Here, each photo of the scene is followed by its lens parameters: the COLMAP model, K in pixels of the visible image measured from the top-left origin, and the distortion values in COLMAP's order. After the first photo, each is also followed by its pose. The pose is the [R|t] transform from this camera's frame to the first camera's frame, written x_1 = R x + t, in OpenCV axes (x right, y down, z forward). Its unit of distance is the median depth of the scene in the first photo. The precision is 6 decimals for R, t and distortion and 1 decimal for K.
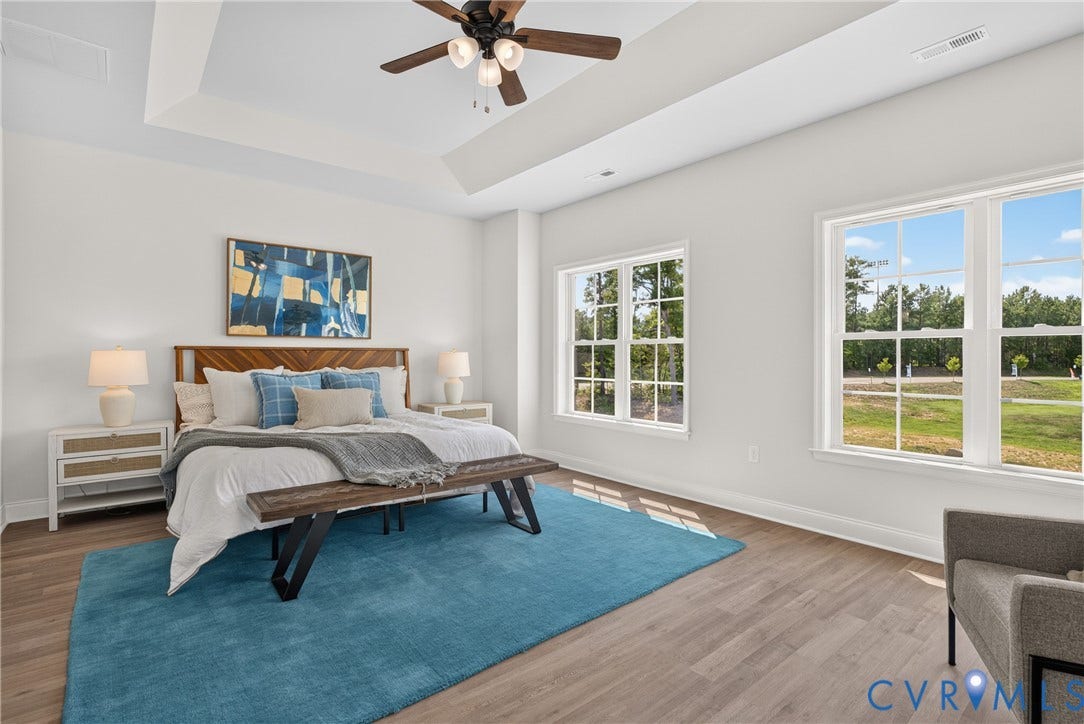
lens RADIAL K [[509.8, 0, 541.7], [0, 509.8, 359.0], [0, 0, 1]] dist [-0.003157, -0.000306]
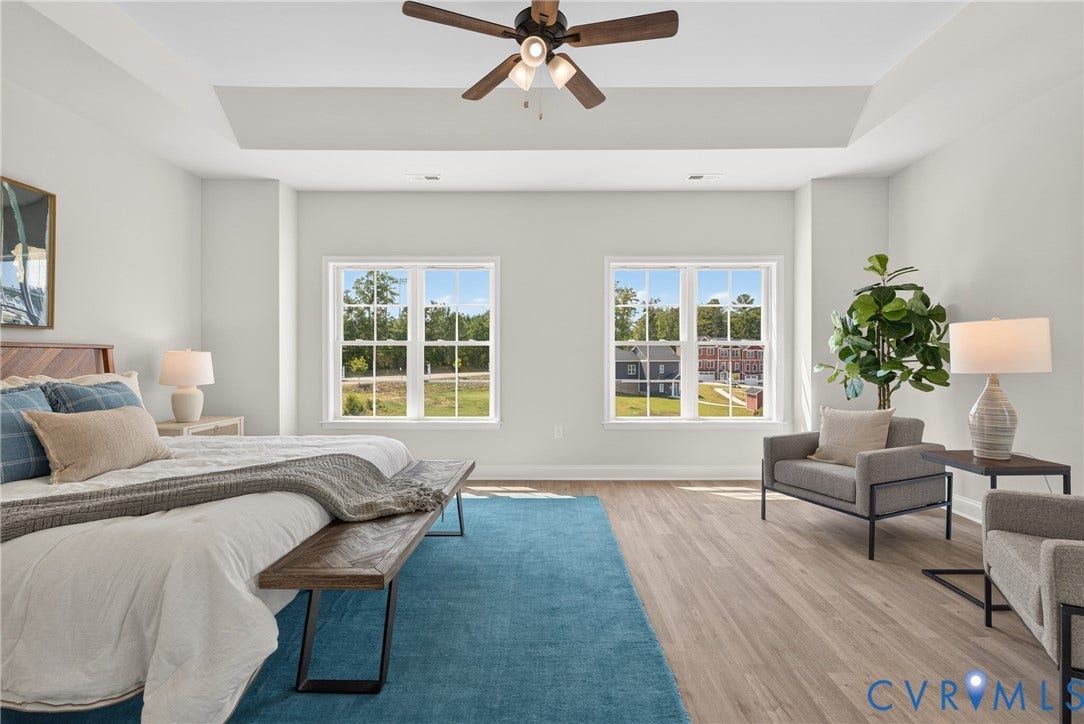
lens RADIAL K [[486.7, 0, 542.0], [0, 486.7, 362.0], [0, 0, 1]] dist [-0.000326, -0.000488]
pose [[0.640308, -0.007944, 0.768077, -0.432437], [0.005468, 0.999968, 0.005784, 0.000247], [-0.768099, 0.000497, 0.640331, 0.184734]]
